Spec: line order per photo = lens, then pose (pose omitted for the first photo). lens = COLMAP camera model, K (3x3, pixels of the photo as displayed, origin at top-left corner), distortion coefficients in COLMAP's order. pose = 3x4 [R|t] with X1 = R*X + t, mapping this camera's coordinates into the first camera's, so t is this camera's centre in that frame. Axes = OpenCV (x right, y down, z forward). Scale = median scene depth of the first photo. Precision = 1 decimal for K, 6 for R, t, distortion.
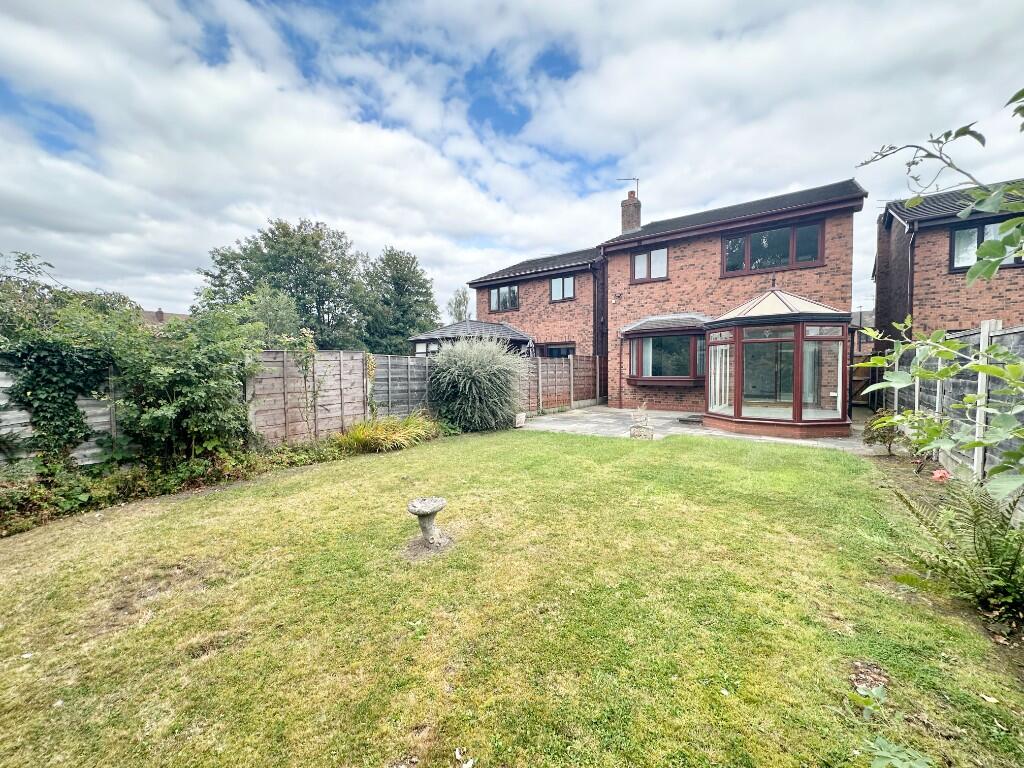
lens RADIAL K [[419.8, 0, 523.9], [0, 419.8, 387.2], [0, 0, 1]] dist [0.001185, -0.000027]
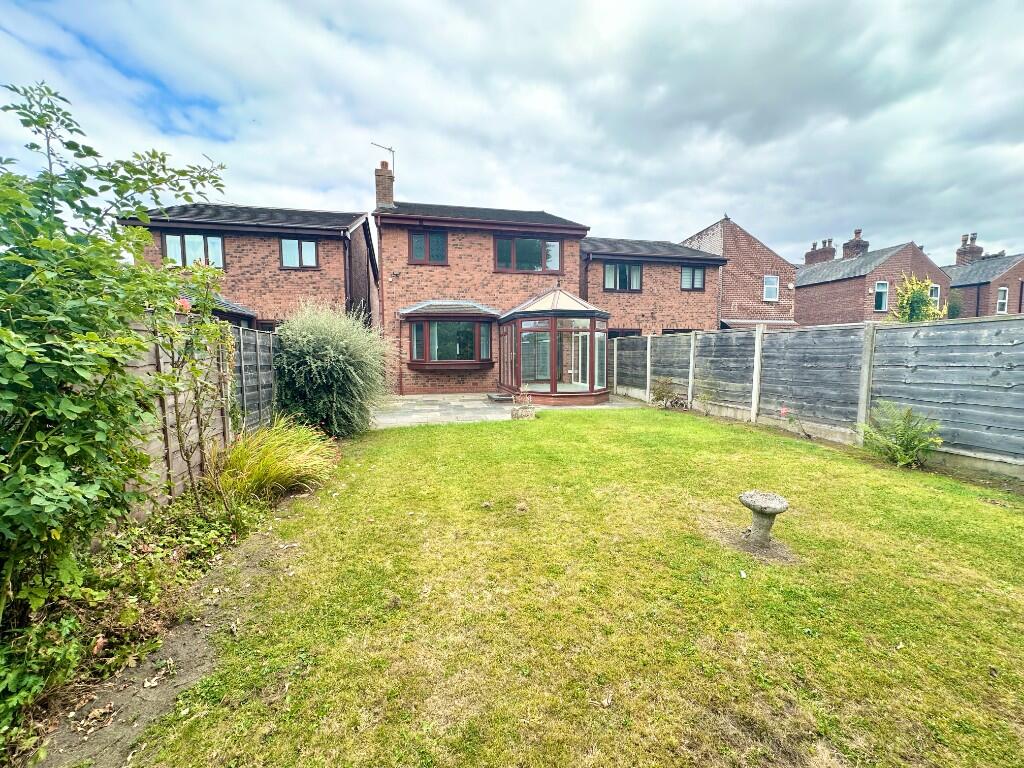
lens RADIAL K [[409.1, 0, 512.8], [0, 409.1, 384.3], [0, 0, 1]] dist [-0.002000, -0.000801]
pose [[0.661854, -0.052908, 0.747763, -0.293292], [0.033866, 0.998598, 0.040681, -0.002226], [-0.748867, -0.001601, 0.662718, 0.207857]]
